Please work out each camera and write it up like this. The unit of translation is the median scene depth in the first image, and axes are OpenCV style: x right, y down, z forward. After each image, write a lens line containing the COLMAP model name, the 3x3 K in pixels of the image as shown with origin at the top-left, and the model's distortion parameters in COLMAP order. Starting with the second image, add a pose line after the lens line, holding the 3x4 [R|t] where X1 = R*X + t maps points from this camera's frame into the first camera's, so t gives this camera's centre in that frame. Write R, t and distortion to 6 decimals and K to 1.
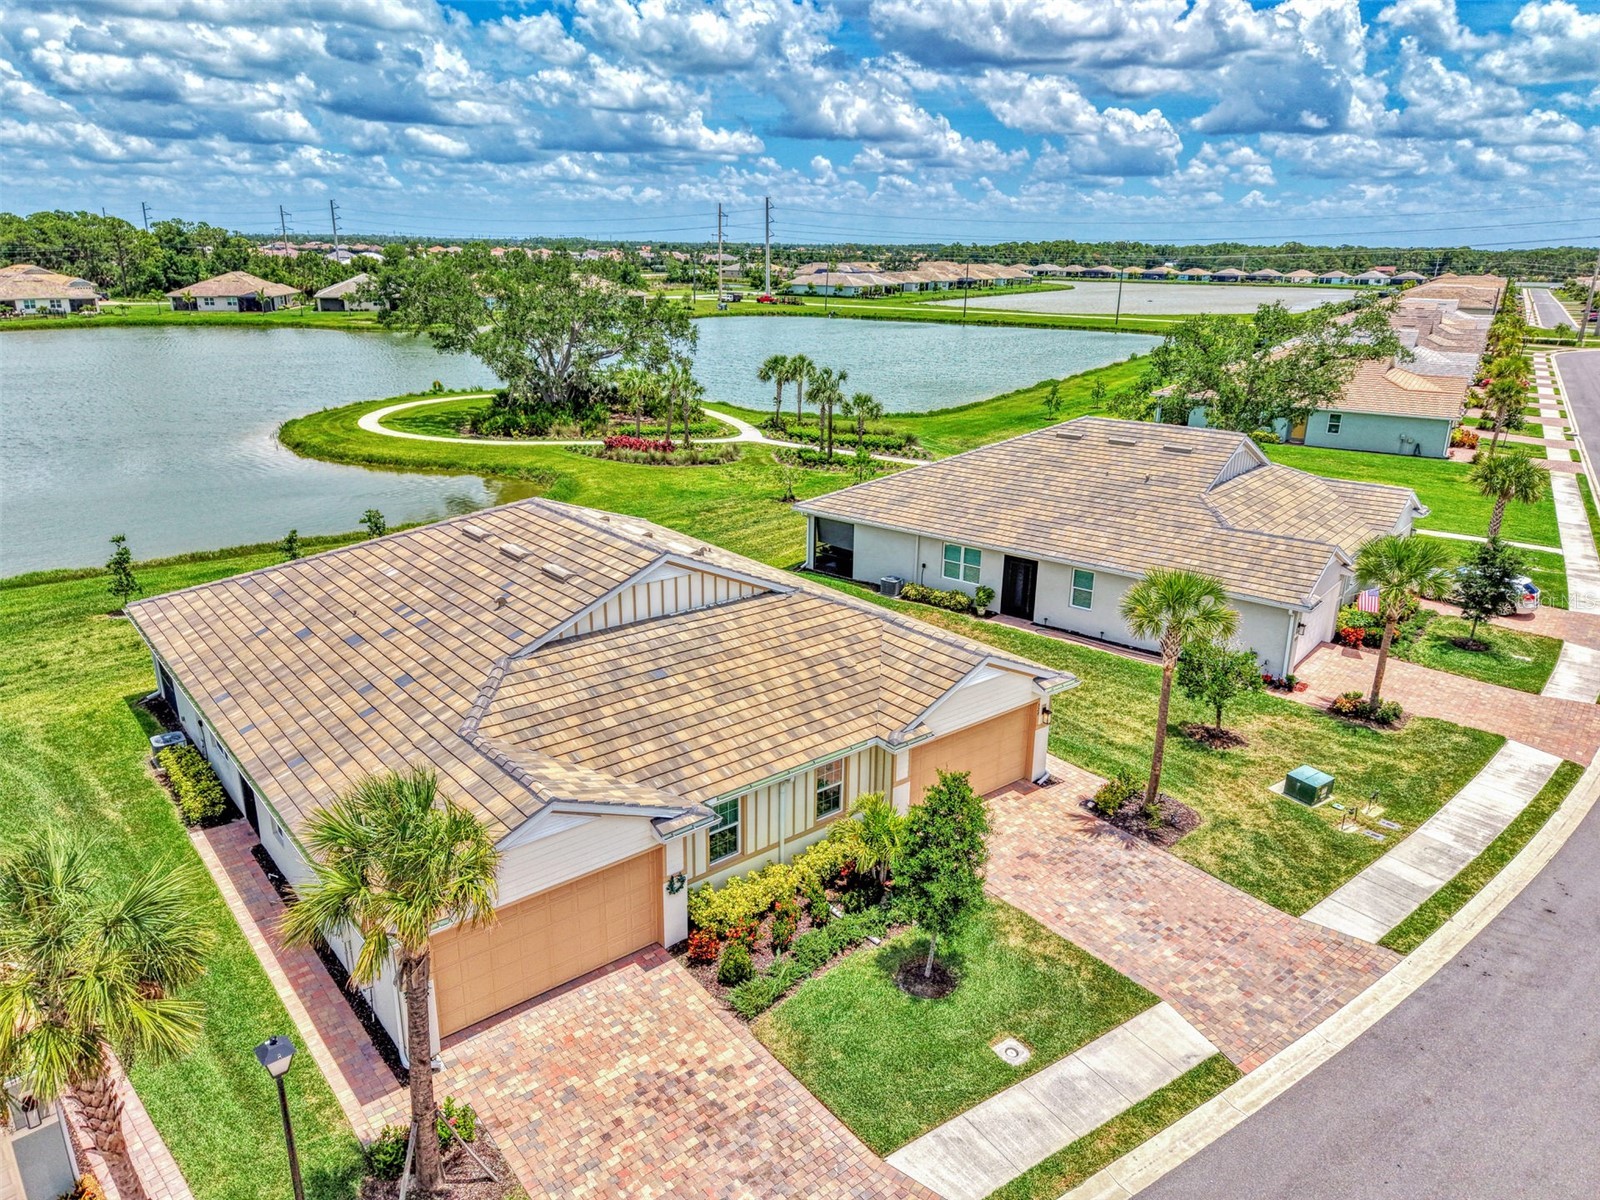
lens RADIAL K [[1076.6, 0, 800.0], [0, 1076.6, 600.0], [0, 0, 1]] dist [0.063938, -0.062365]
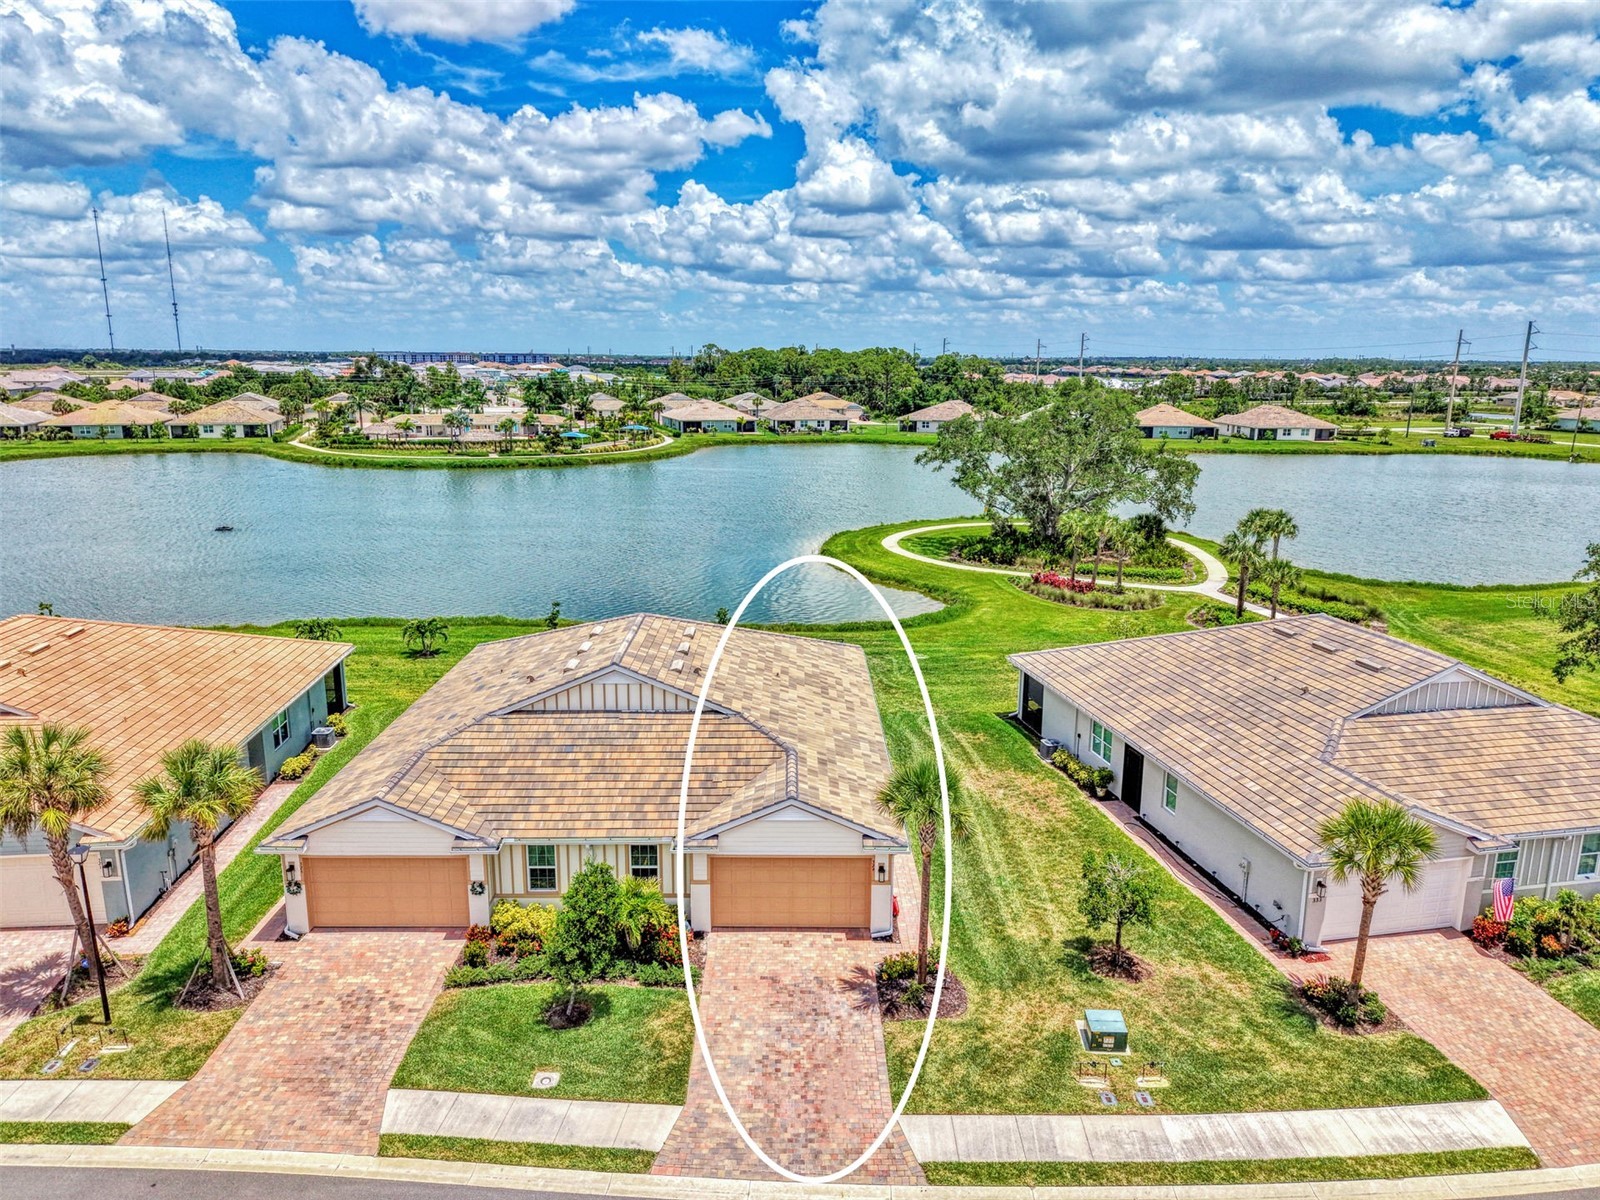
lens RADIAL K [[1106.8, 0, 856.9], [0, 1106.8, 601.2], [0, 0, 1]] dist [0.007696, -0.002391]
pose [[0.774730, 0.132925, -0.618163, 0.726355], [-0.194252, 0.980409, -0.032632, -0.102382], [0.601714, 0.145360, 0.785373, 0.063144]]
